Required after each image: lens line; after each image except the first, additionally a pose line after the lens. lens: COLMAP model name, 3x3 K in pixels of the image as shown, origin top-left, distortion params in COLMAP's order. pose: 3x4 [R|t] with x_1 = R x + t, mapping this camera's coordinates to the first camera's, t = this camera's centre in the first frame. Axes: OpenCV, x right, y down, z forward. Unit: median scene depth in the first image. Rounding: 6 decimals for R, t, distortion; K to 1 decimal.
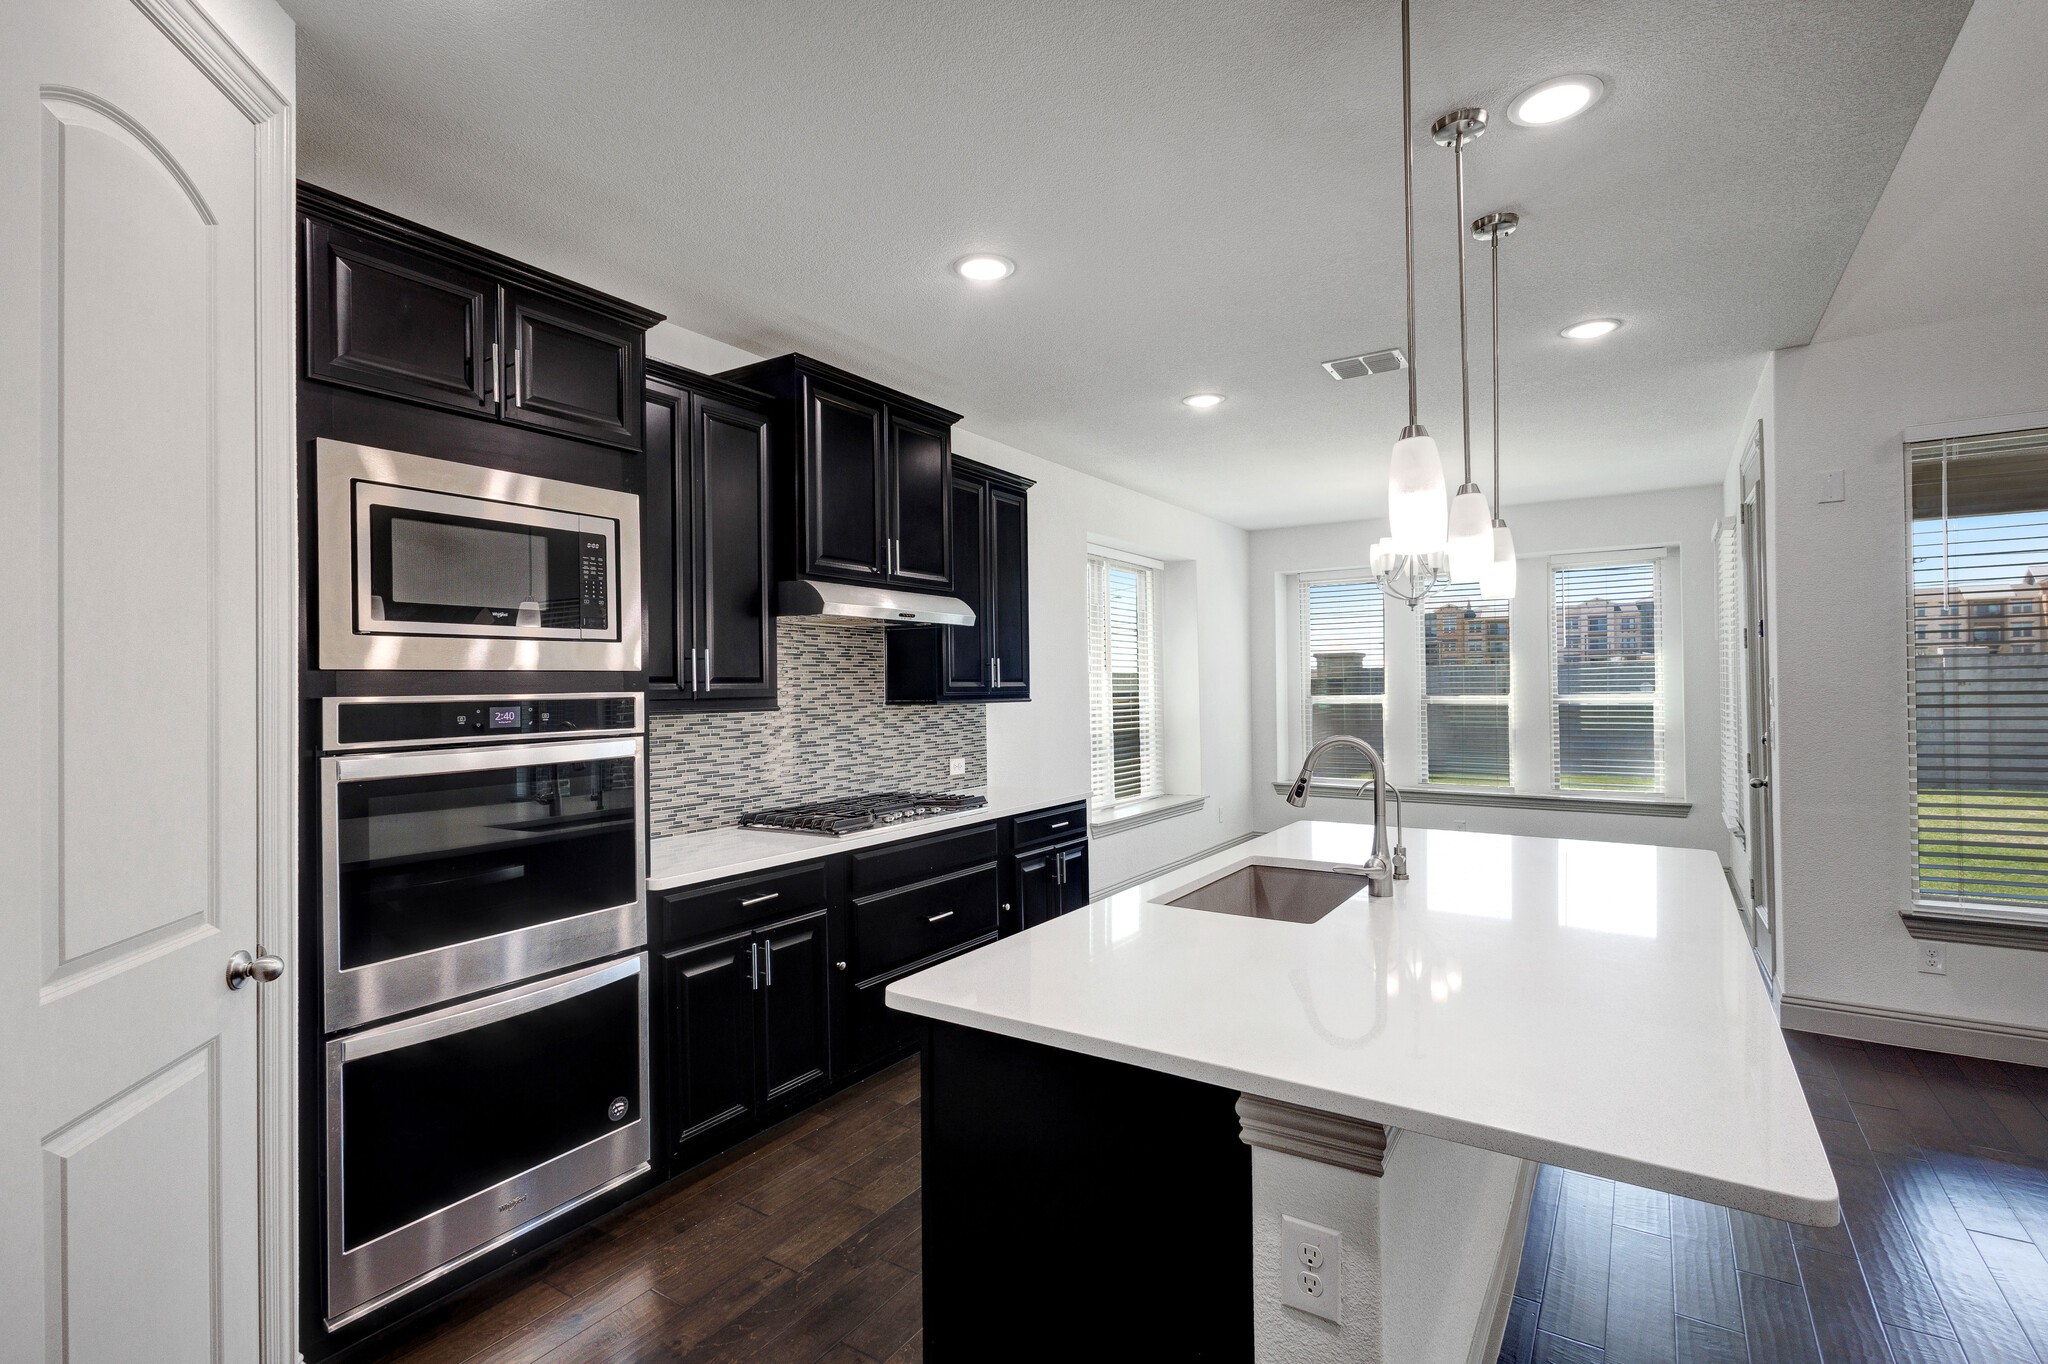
lens RADIAL K [[957.8, 0, 1013.9], [0, 957.8, 665.6], [0, 0, 1]] dist [0.011969, -0.003741]
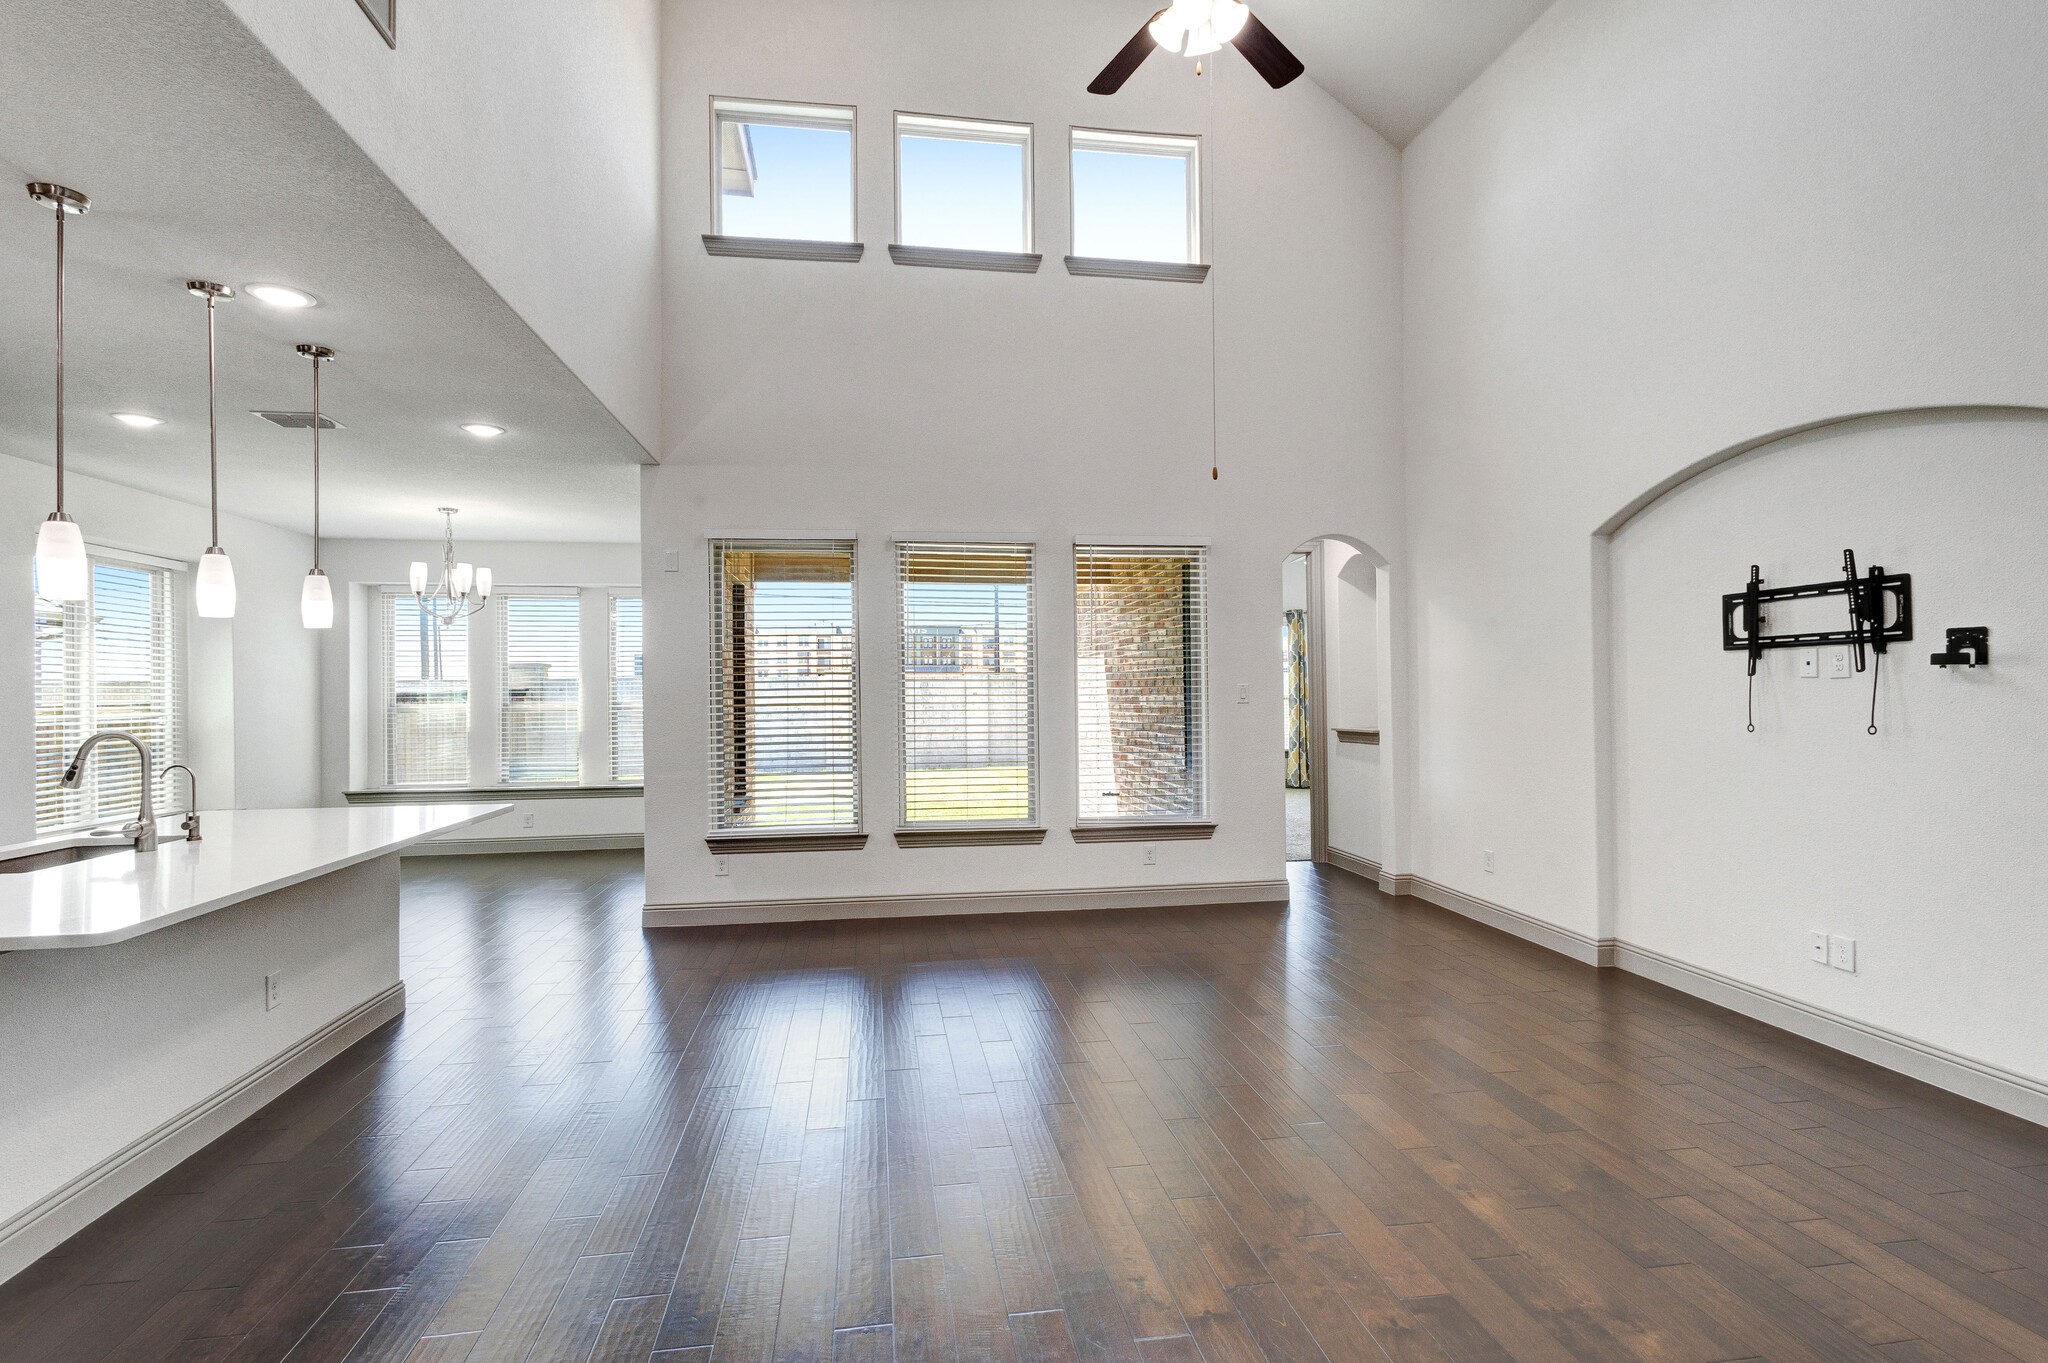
lens RADIAL K [[957.8, 0, 1025.4], [0, 957.8, 673.5], [0, 0, 1]] dist [0.011969, -0.003741]
pose [[0.735943, 0.018887, 0.676780, 0.206801], [-0.016595, 0.999814, -0.009856, -0.007345], [-0.676841, -0.003978, 0.736119, -0.427133]]
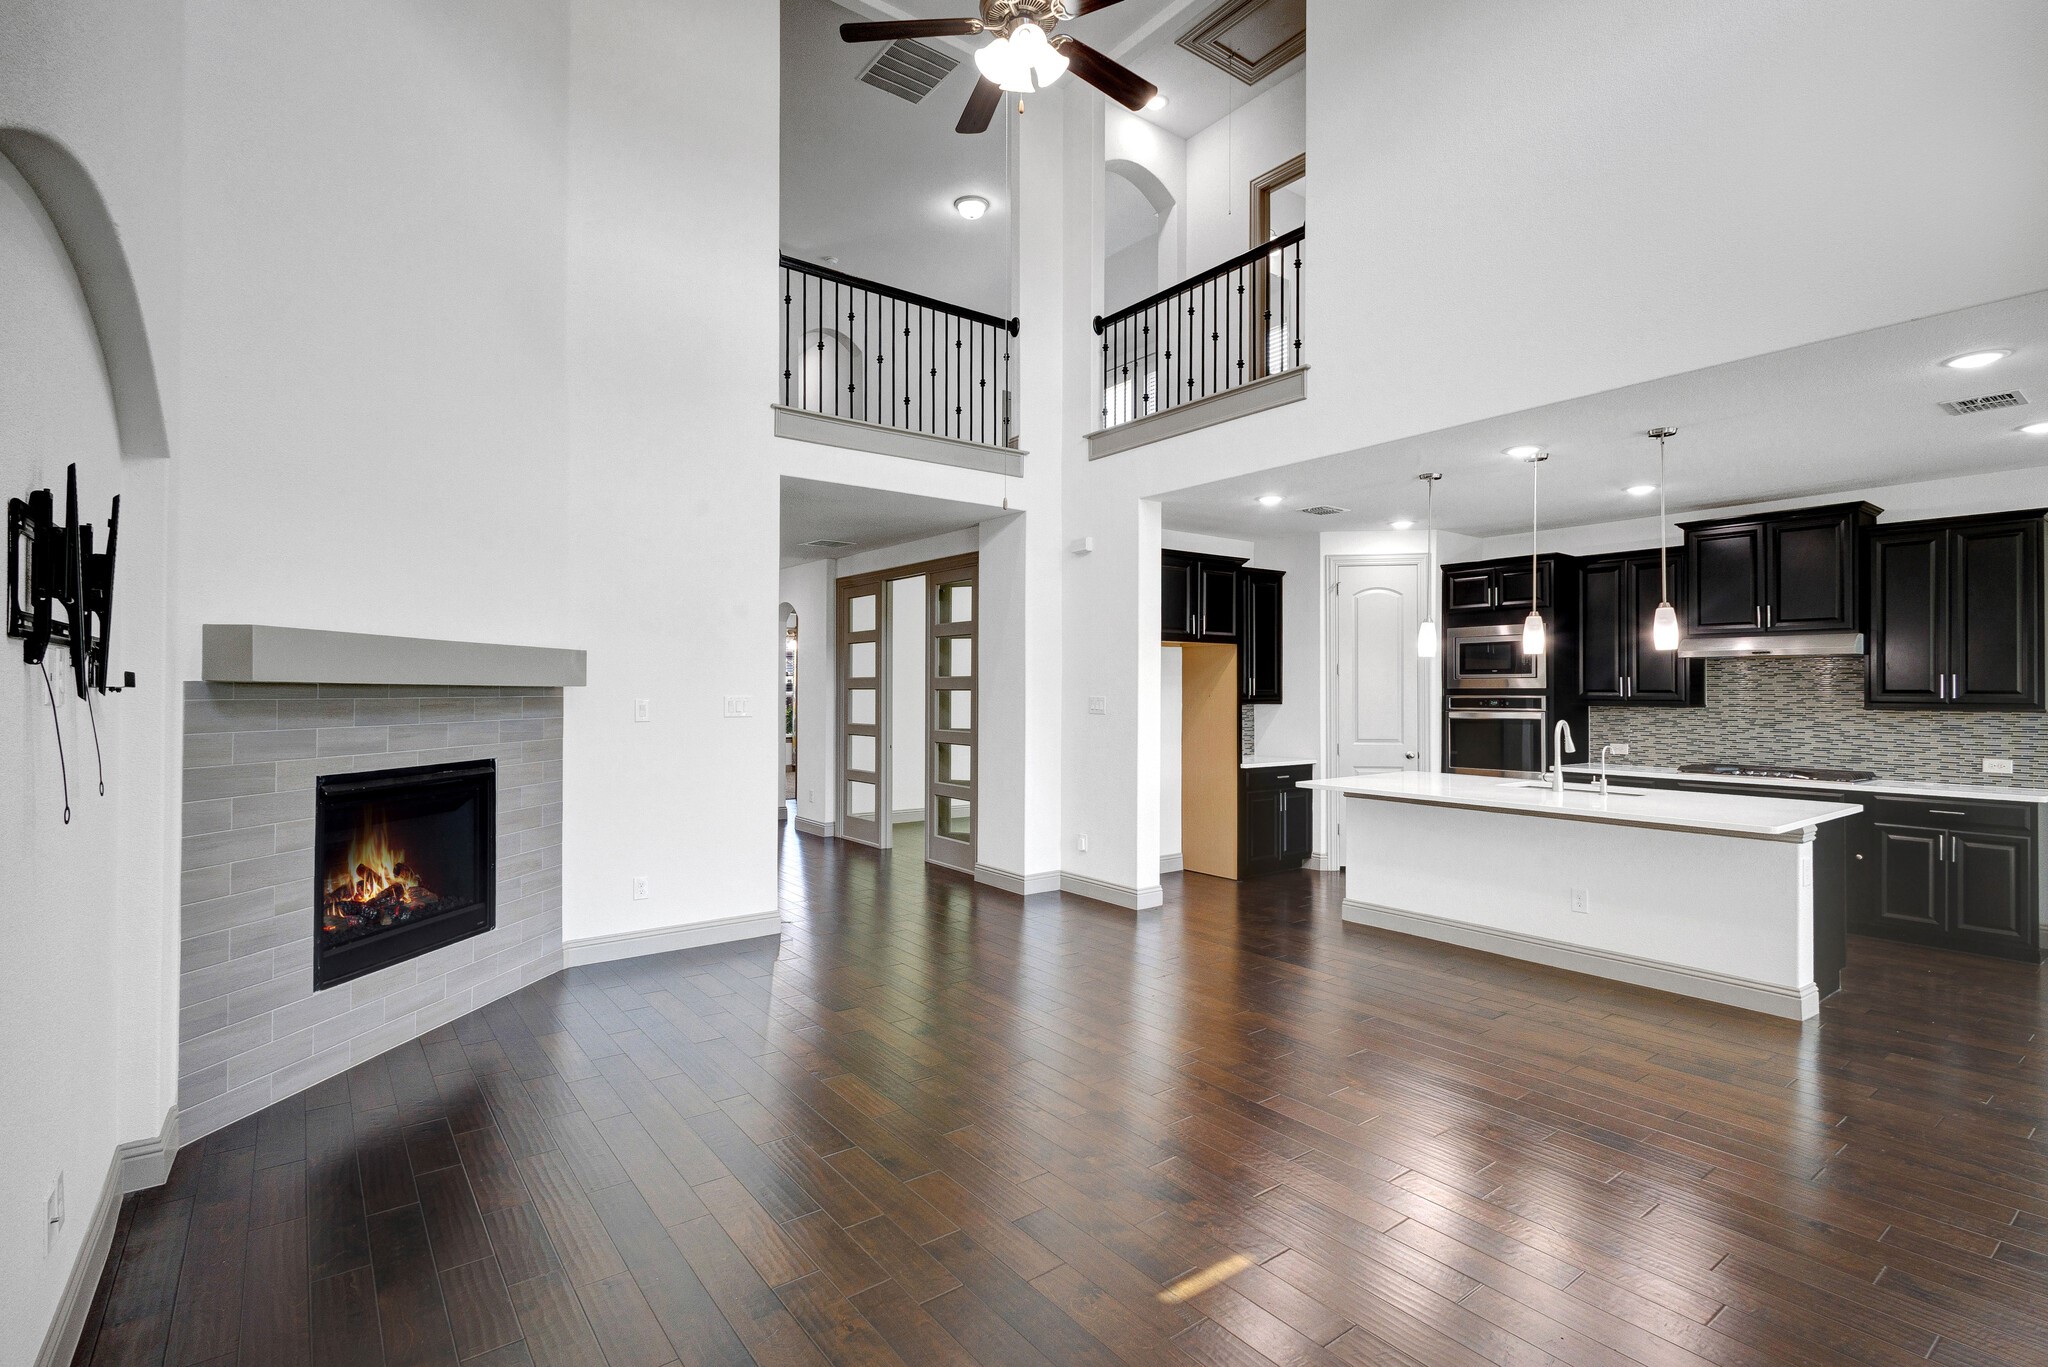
lens RADIAL K [[957.8, 0, 1027.2], [0, 957.8, 681.8], [0, 0, 1]] dist [0.011969, -0.003741]
pose [[-0.339055, 0.004264, -0.940757, 1.592976], [0.023368, 0.999719, -0.003891, -0.021775], [0.940476, -0.023303, -0.339060, 0.327420]]
